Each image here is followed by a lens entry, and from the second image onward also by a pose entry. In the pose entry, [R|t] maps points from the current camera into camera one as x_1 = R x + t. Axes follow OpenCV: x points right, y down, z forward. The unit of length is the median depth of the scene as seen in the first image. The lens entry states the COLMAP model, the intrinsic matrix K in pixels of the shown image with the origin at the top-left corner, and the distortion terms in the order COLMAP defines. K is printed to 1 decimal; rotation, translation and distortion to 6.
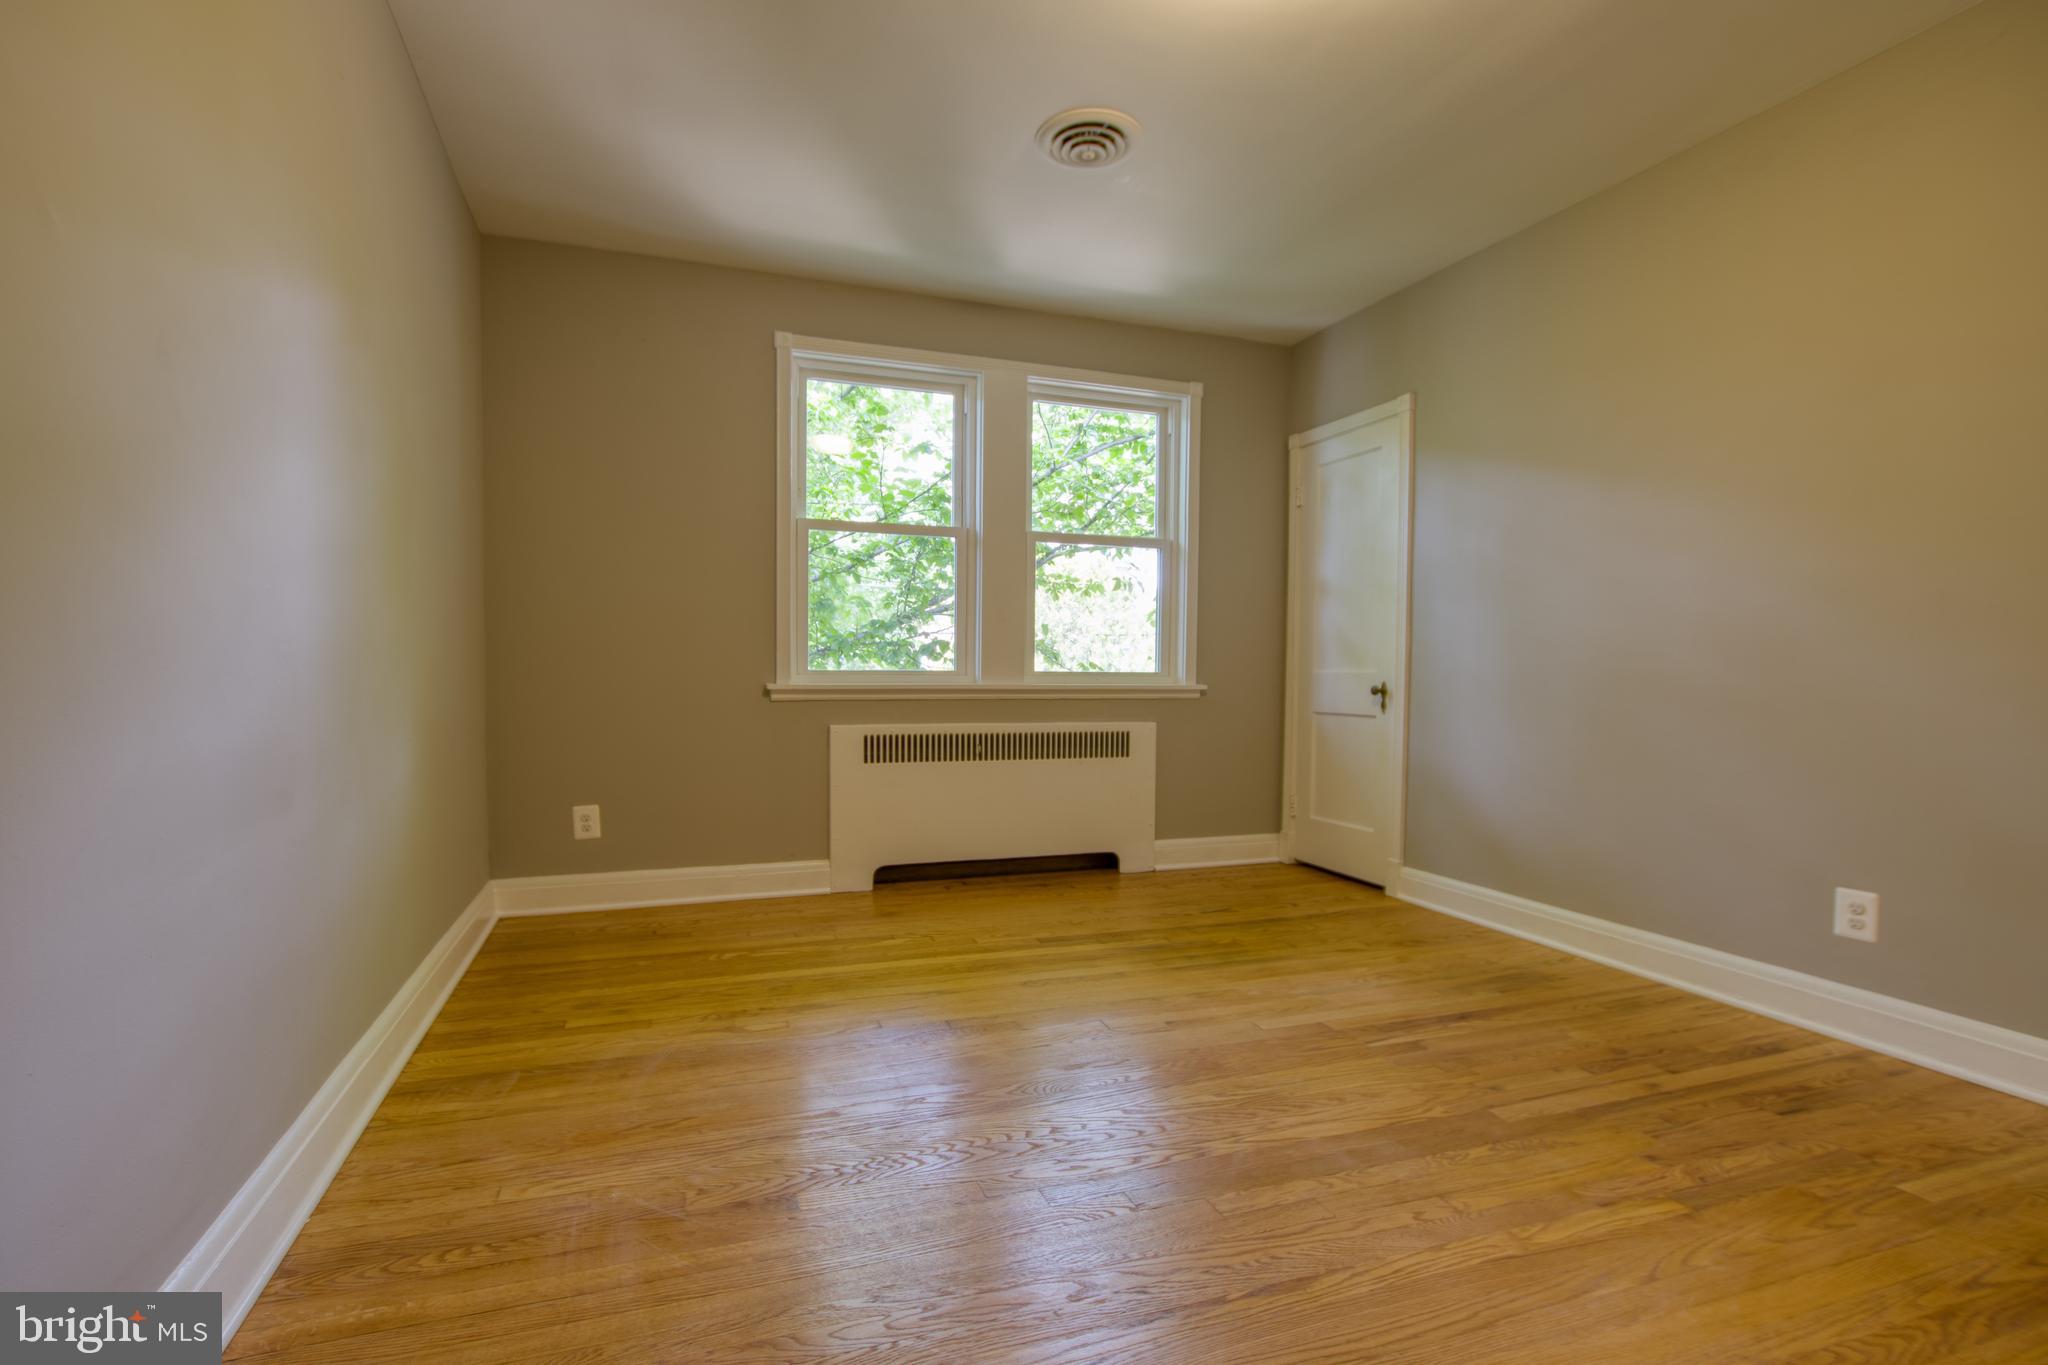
lens RADIAL K [[934.2, 0, 991.3], [0, 934.2, 694.6], [0, 0, 1]] dist [-0.019992, 0.001382]
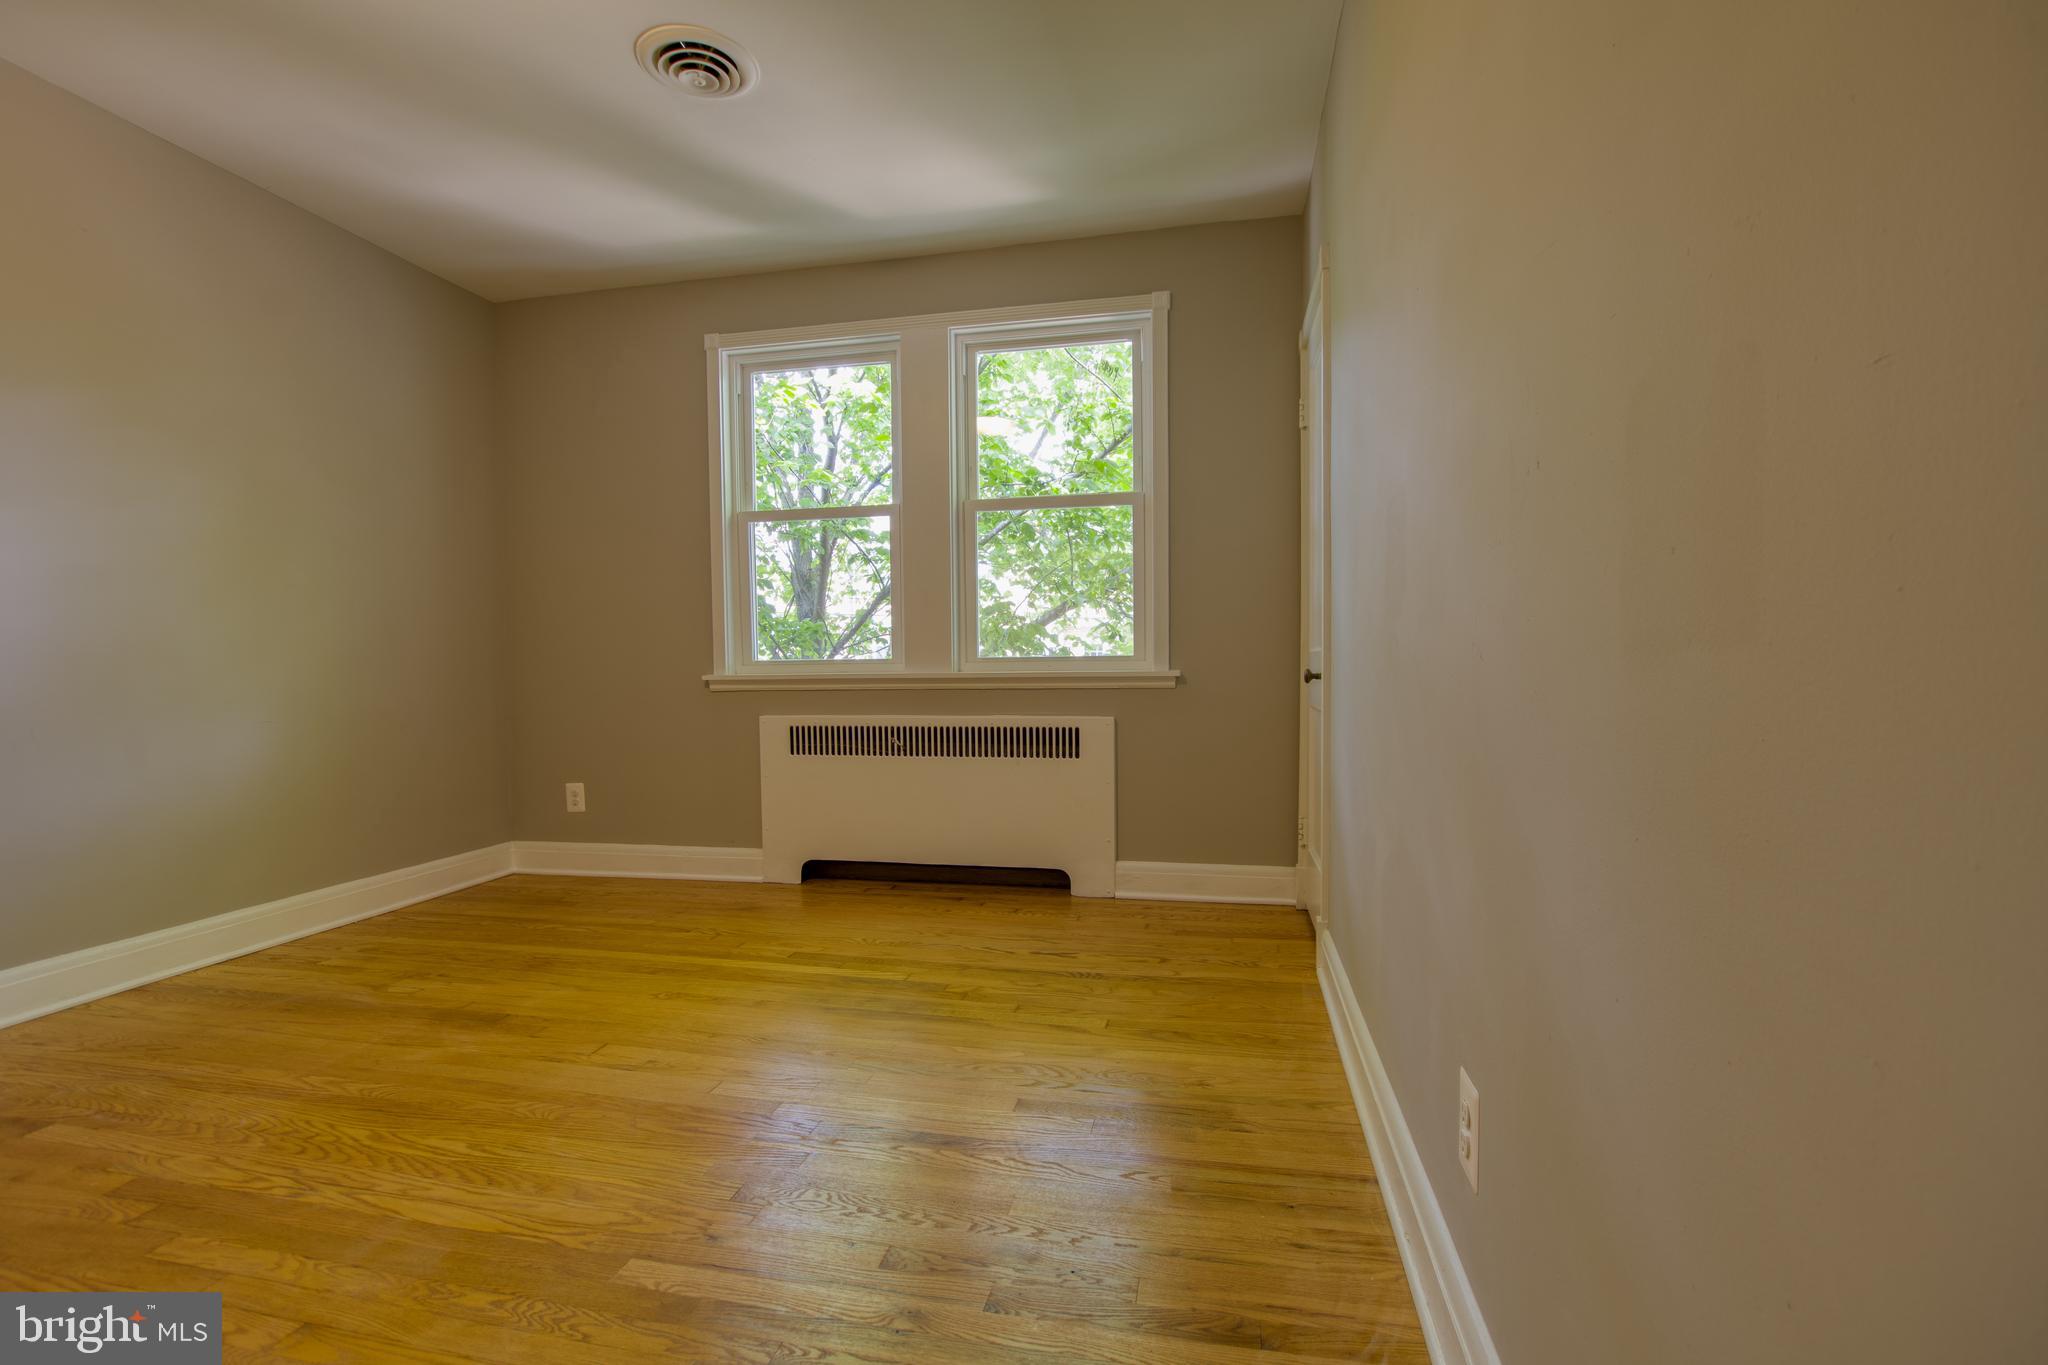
lens RADIAL K [[952.2, 0, 1037.2], [0, 952.2, 686.7], [0, 0, 1]] dist [-0.012791, -0.000886]
pose [[0.856118, -0.003927, -0.516766, 0.614300], [0.004324, 0.999991, -0.000437, 0.003641], [0.516763, -0.001860, 0.856127, 0.277867]]
